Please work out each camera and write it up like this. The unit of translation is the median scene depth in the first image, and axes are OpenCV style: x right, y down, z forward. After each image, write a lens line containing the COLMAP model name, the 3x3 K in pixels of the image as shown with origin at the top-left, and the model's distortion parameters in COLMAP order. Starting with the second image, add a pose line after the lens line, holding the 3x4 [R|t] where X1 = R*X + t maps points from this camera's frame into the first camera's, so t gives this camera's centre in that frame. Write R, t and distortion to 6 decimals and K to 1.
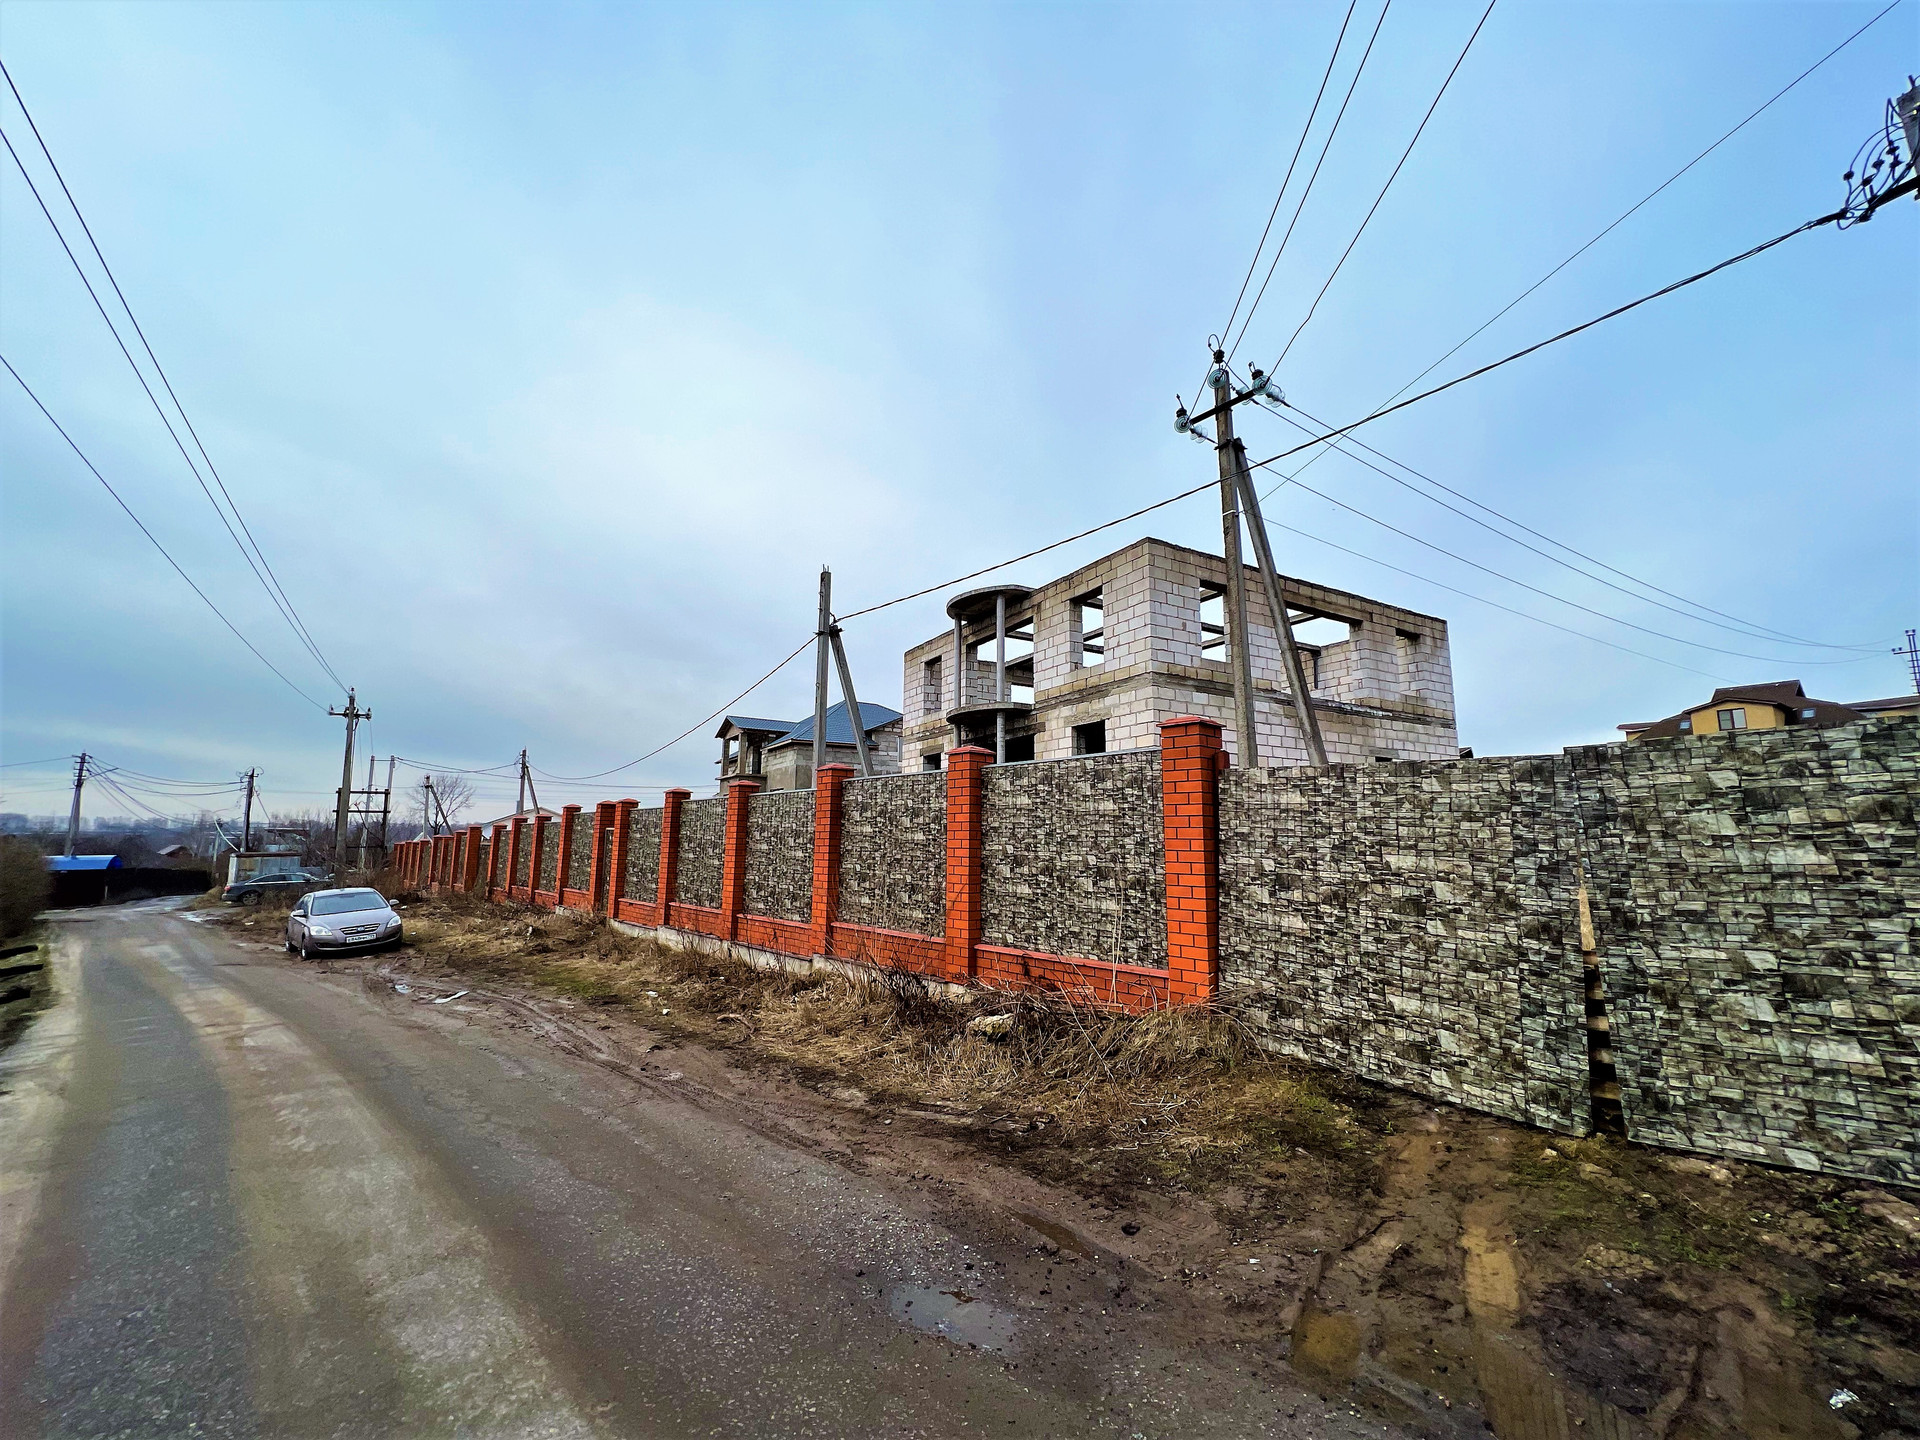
lens RADIAL K [[767.3, 0, 967.9], [0, 767.3, 723.0], [0, 0, 1]] dist [-0.001695, 0.000267]
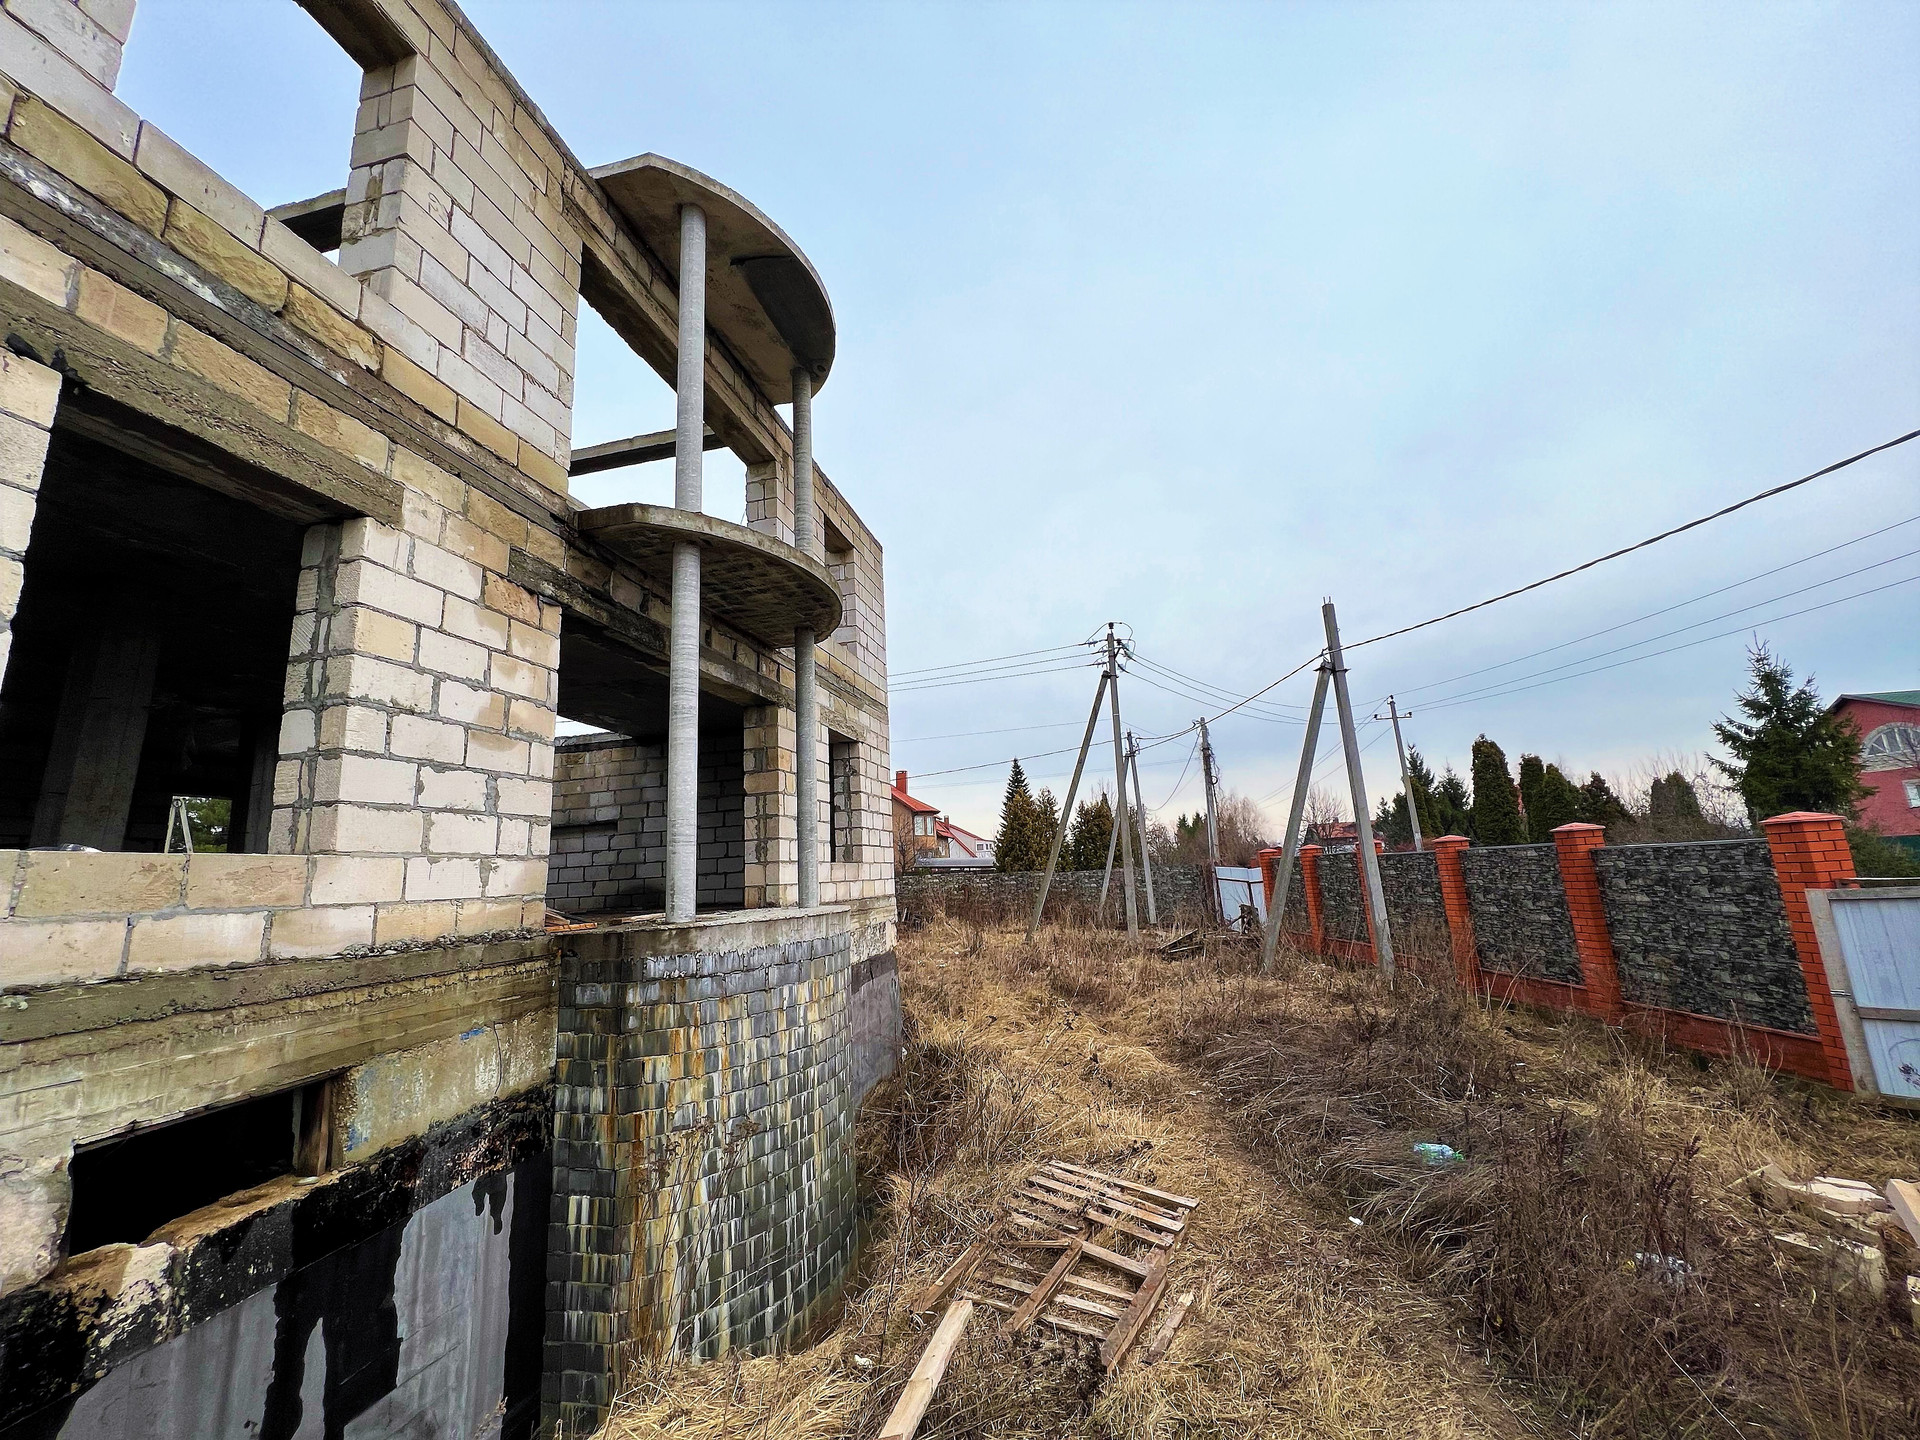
lens RADIAL K [[764.6, 0, 965.3], [0, 764.6, 721.4], [0, 0, 1]] dist [-0.000014, -0.000474]
pose [[-0.729454, 0.172248, 0.661988, -0.296244], [-0.053930, 0.950281, -0.306687, 0.158332], [-0.681901, -0.259415, -0.683897, 1.239459]]
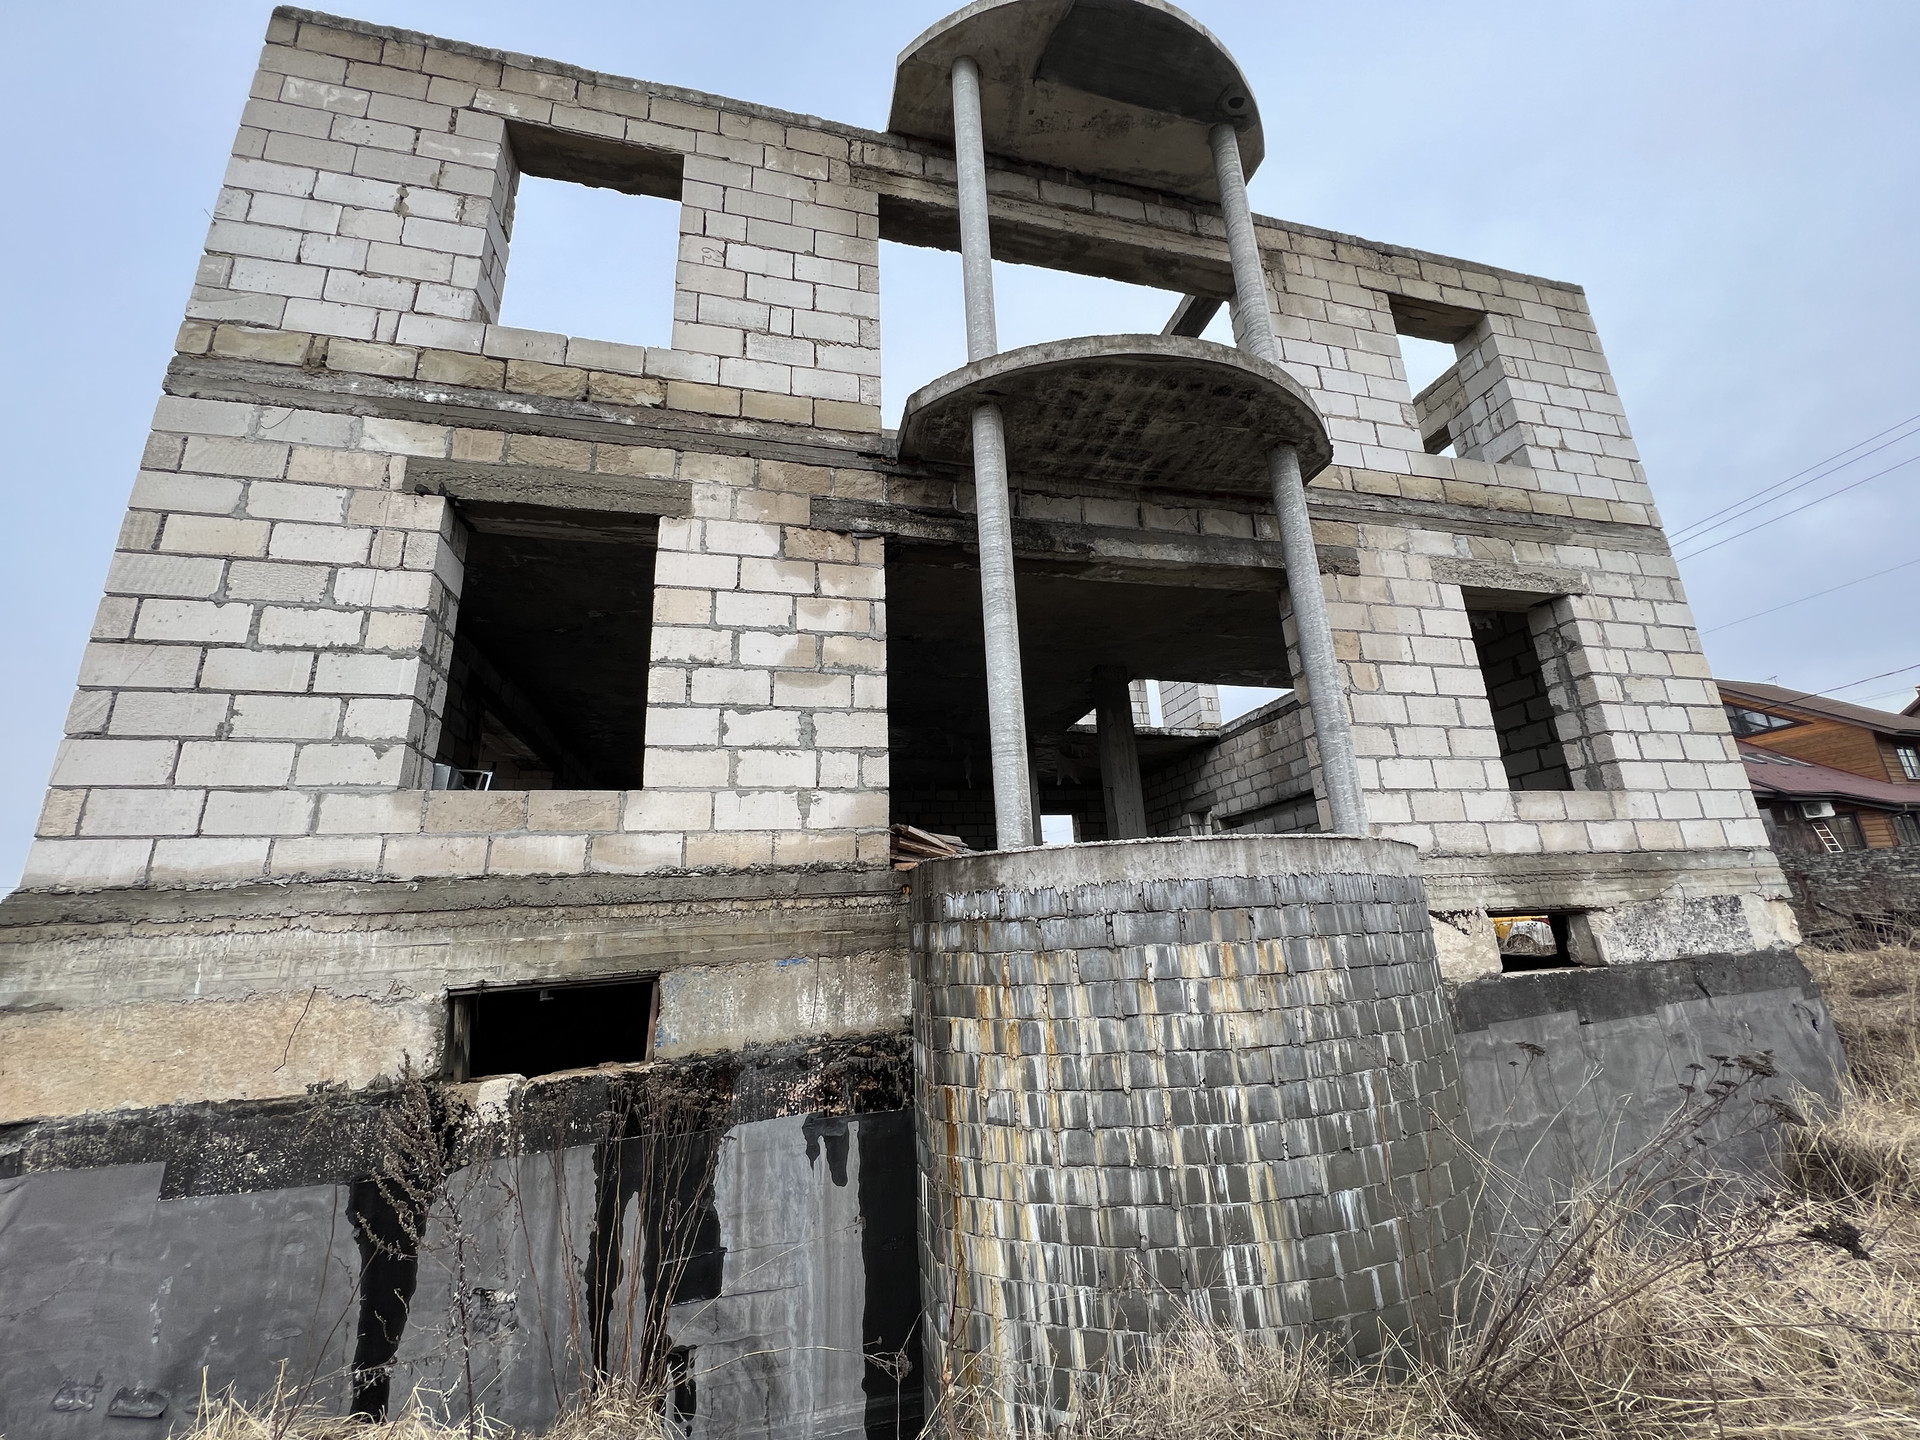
lens RADIAL K [[767.3, 0, 968.4], [0, 767.3, 723.5], [0, 0, 1]] dist [-0.001695, 0.000267]
pose [[0.280446, 0.248693, 0.927093, -0.235004], [-0.098927, 0.968198, -0.229794, 0.163494], [-0.954758, -0.027270, 0.296130, 1.045460]]
